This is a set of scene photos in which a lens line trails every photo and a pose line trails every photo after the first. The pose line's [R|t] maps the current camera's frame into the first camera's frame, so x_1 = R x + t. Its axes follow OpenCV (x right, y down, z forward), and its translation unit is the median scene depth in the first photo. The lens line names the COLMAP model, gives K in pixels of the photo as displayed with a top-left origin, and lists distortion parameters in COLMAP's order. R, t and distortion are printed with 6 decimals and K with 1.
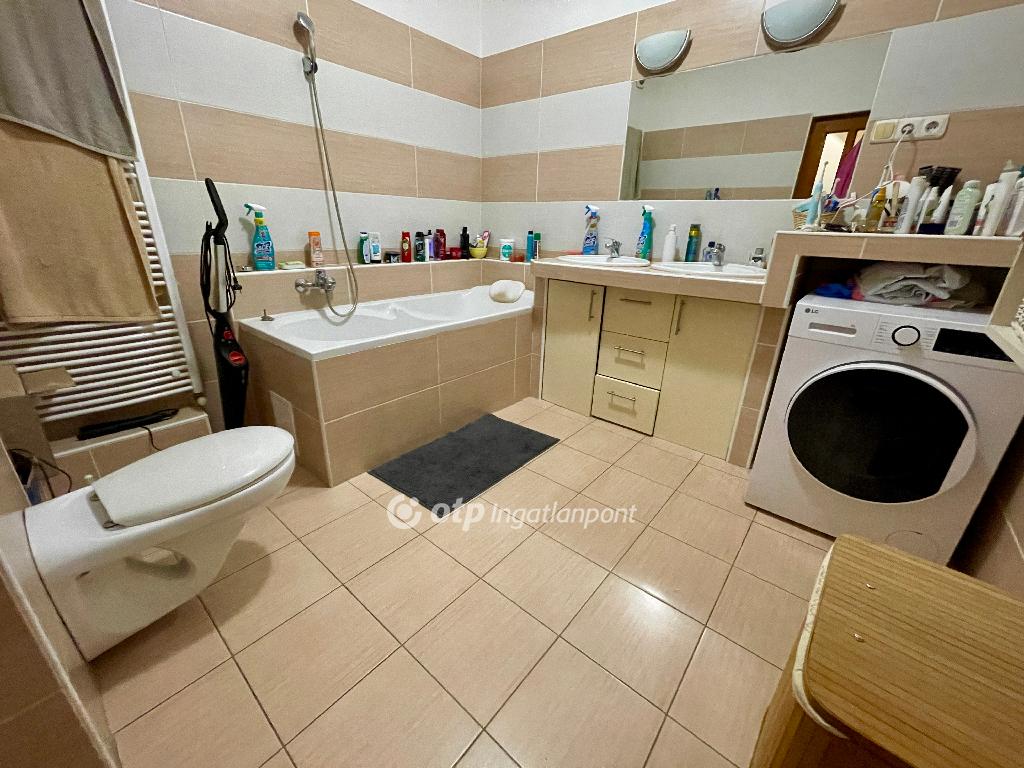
lens RADIAL K [[413.6, 0, 512.5], [0, 413.6, 380.1], [0, 0, 1]] dist [-0.001516, -0.000475]
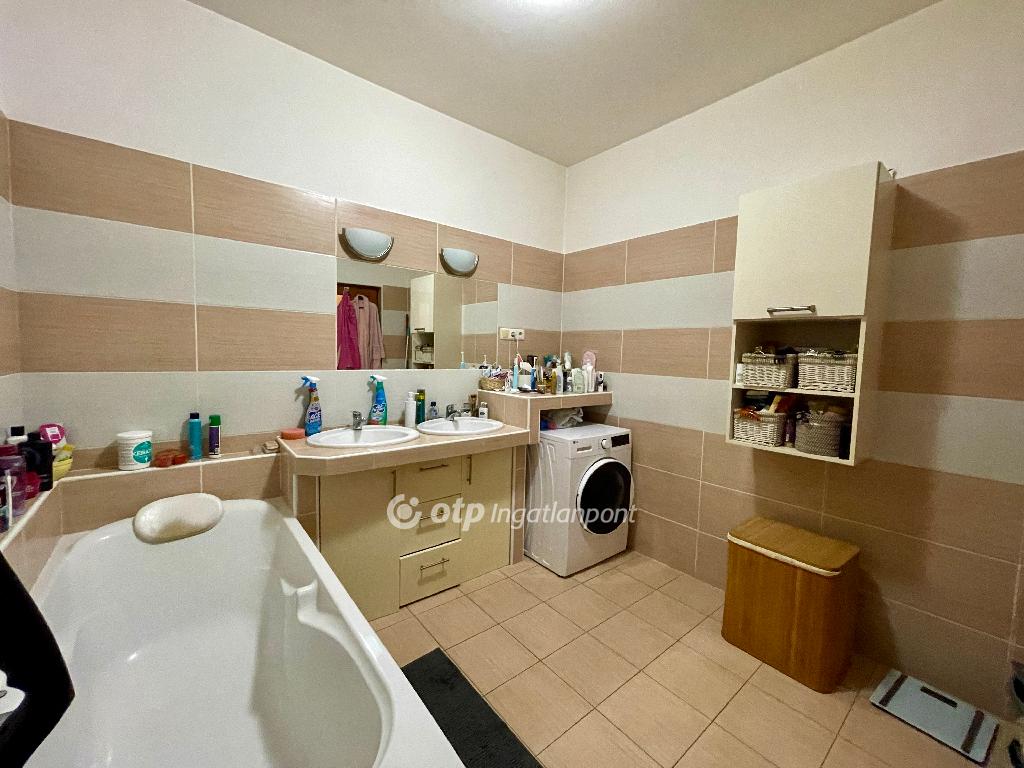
lens RADIAL K [[413.6, 0, 512.5], [0, 413.6, 380.1], [0, 0, 1]] dist [-0.001516, -0.000475]
pose [[0.195949, -0.088199, 0.976640, -0.605822], [0.327526, 0.944639, 0.019596, -0.325903], [-0.924300, 0.316035, 0.213989, 0.485103]]
